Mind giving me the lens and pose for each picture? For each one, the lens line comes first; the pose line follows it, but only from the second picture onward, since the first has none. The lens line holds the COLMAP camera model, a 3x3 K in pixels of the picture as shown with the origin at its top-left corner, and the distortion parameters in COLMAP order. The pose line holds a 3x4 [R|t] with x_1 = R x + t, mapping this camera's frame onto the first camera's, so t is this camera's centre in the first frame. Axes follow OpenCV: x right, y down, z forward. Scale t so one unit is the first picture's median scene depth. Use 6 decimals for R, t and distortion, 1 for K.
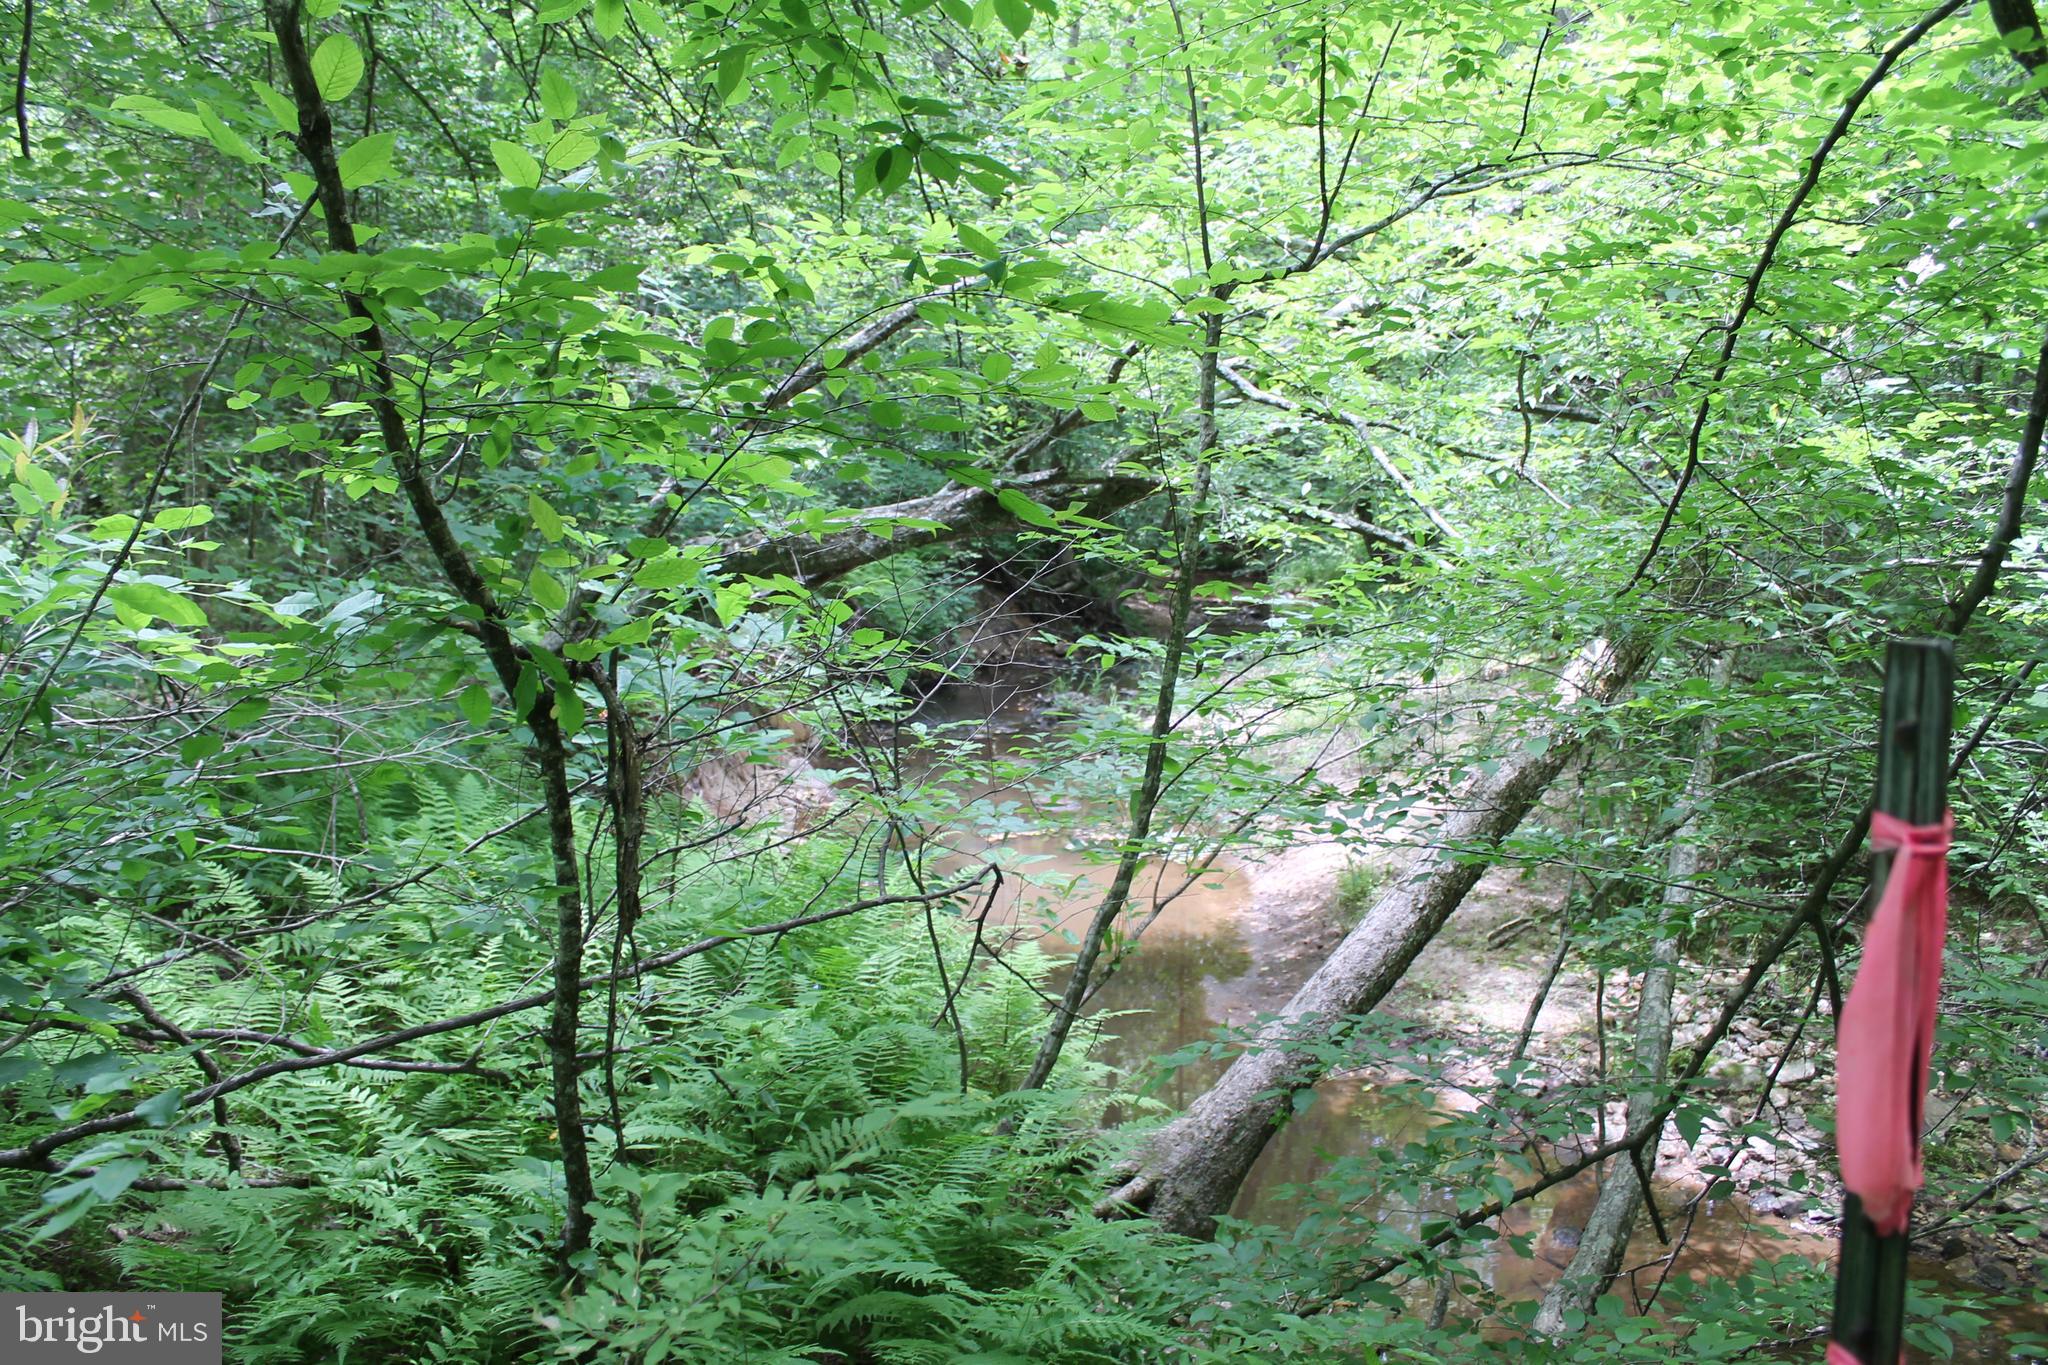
lens RADIAL K [[1702.1, 0, 1024.0], [0, 1702.1, 682.5], [0, 0, 1]] dist [-0.169013, 0.147565]
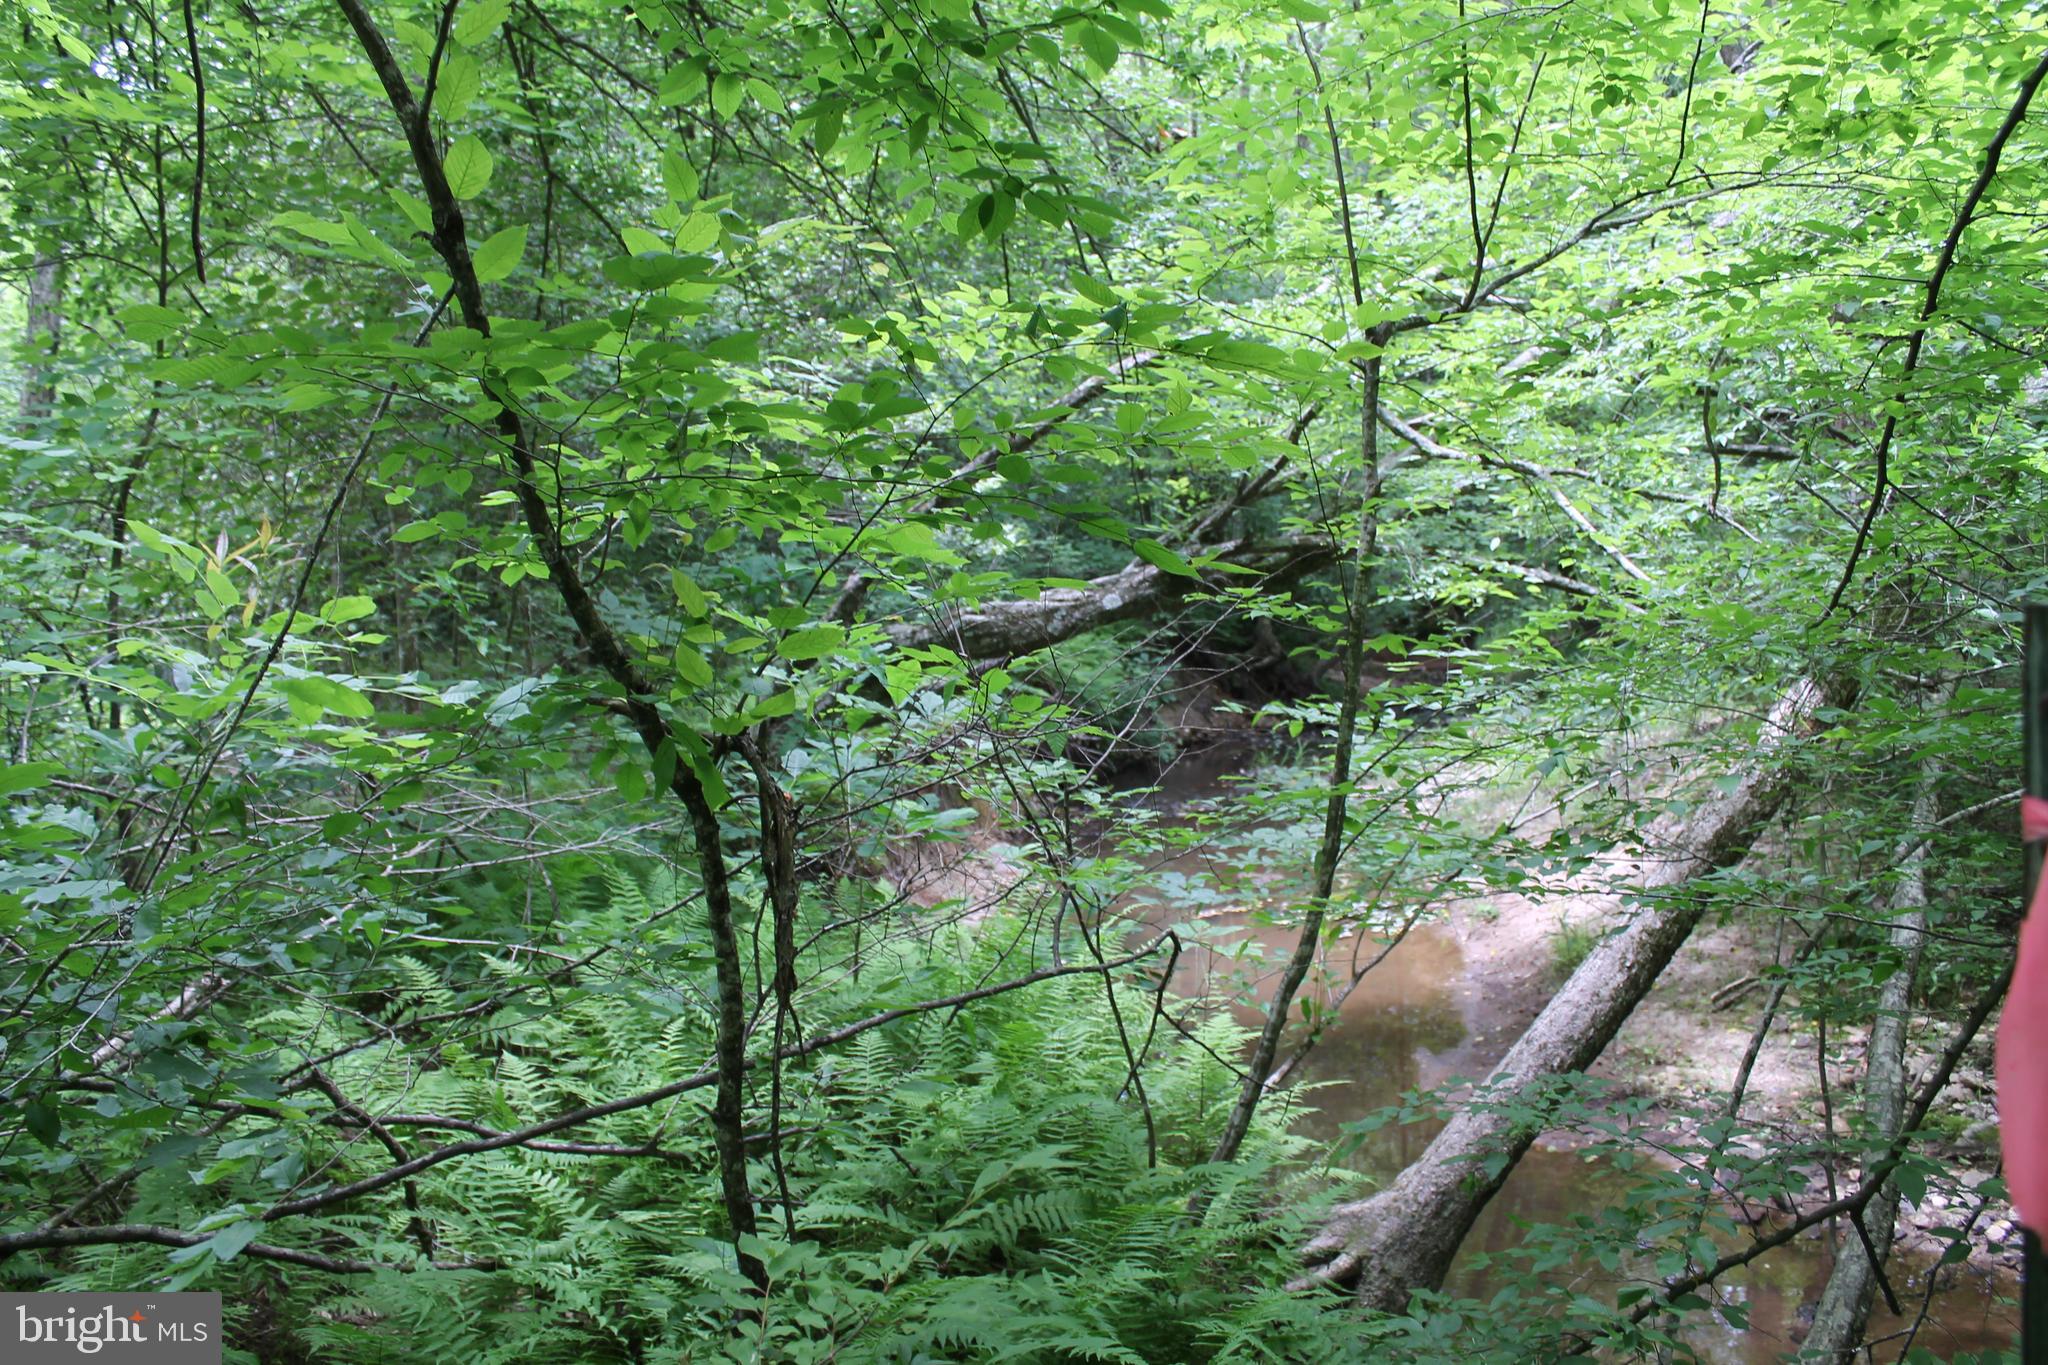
lens RADIAL K [[1702.1, 0, 1024.0], [0, 1702.1, 682.5], [0, 0, 1]] dist [-0.169013, 0.147565]
pose [[0.991599, -0.047685, -0.120236, 0.020382], [0.041703, 0.997787, -0.051786, 0.009374], [0.122439, 0.046337, 0.991394, 0.011387]]
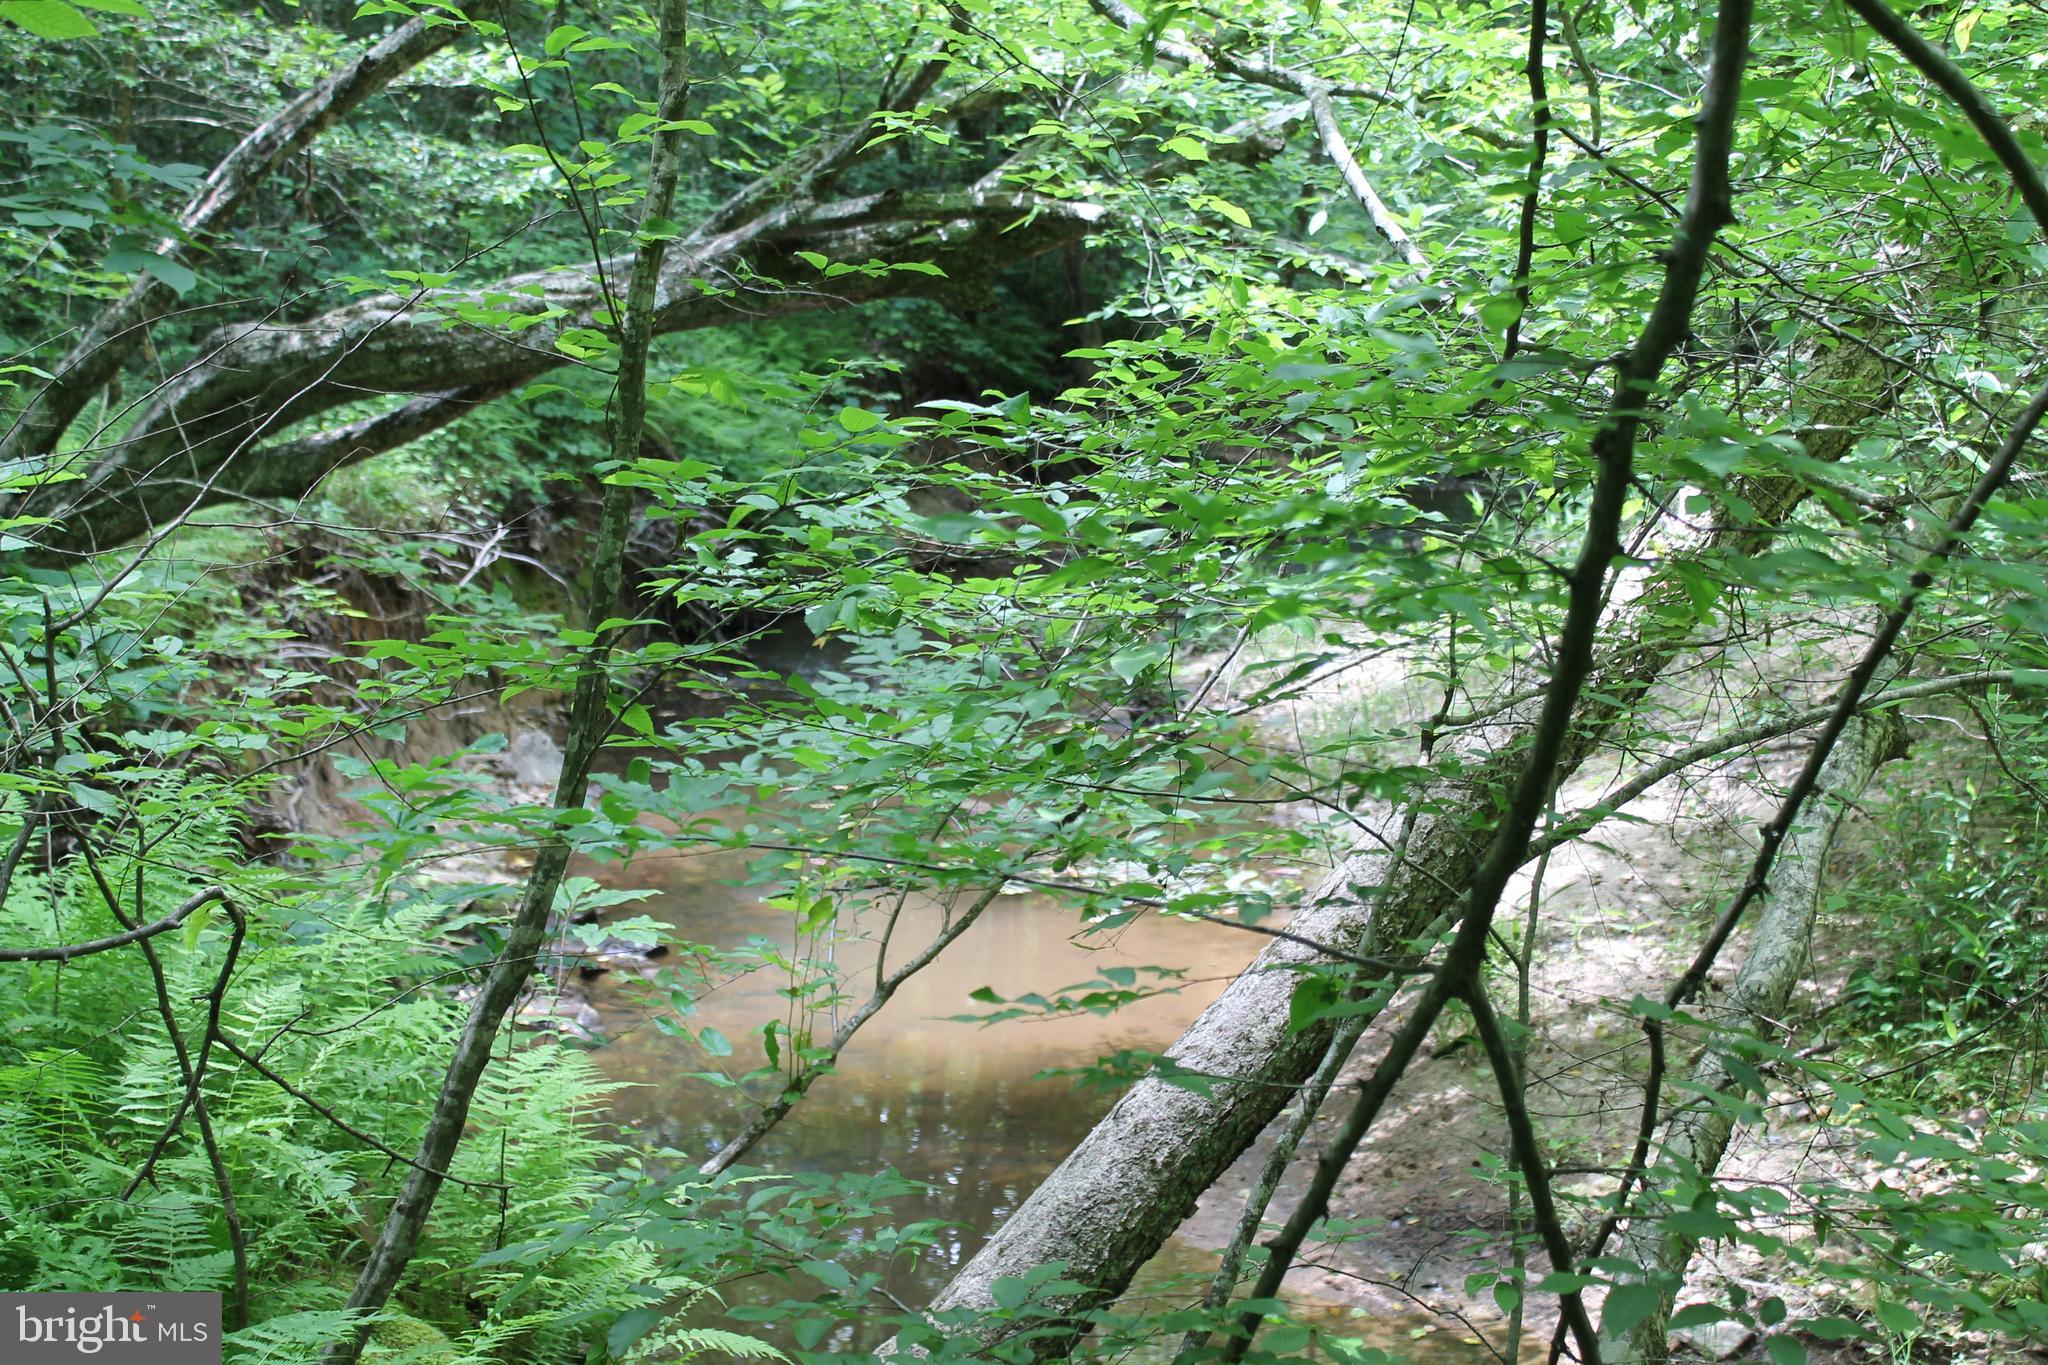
lens RADIAL K [[3079.4, 0, 1024.0], [0, 3079.4, 682.5], [0, 0, 1]] dist [-0.052196, -0.027858]
pose [[0.999310, -0.004465, -0.036878, 0.245619], [0.005406, 0.999662, 0.025443, 0.015257], [0.036752, -0.025625, 0.998996, 0.032100]]
